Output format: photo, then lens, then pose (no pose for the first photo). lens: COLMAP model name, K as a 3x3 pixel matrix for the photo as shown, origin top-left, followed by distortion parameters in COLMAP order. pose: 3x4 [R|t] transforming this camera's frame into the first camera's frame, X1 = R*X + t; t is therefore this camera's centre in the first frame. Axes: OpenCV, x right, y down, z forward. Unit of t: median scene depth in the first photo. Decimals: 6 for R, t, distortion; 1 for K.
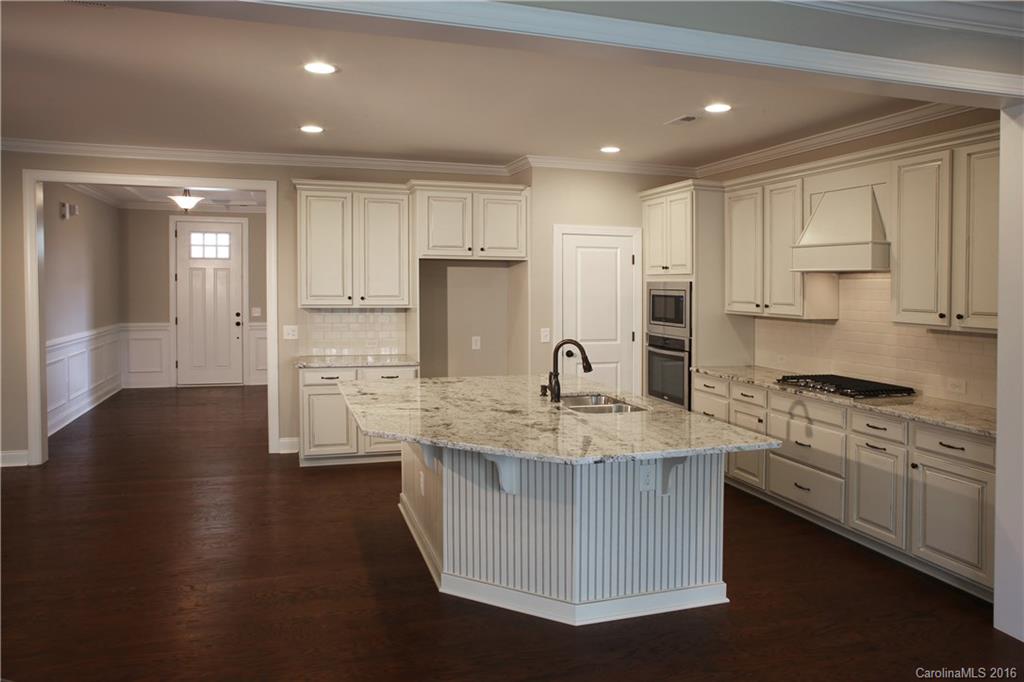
lens RADIAL K [[731.9, 0, 525.1], [0, 731.9, 326.2], [0, 0, 1]] dist [-0.002355, 0.062680]
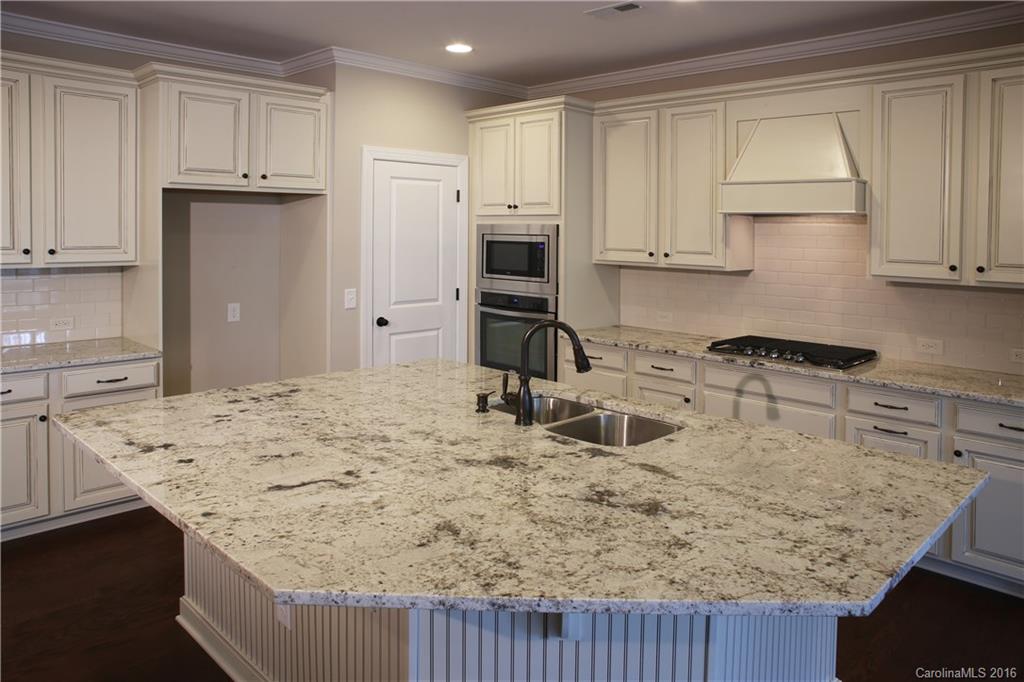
lens RADIAL K [[715.5, 0, 514.3], [0, 715.5, 237.7], [0, 0, 1]] dist [-0.010915, 0.001856]
pose [[0.884352, -0.009163, 0.466730, -0.174323], [0.025906, 0.999230, -0.029469, -0.024908], [-0.466101, 0.038152, 0.883909, 0.332472]]
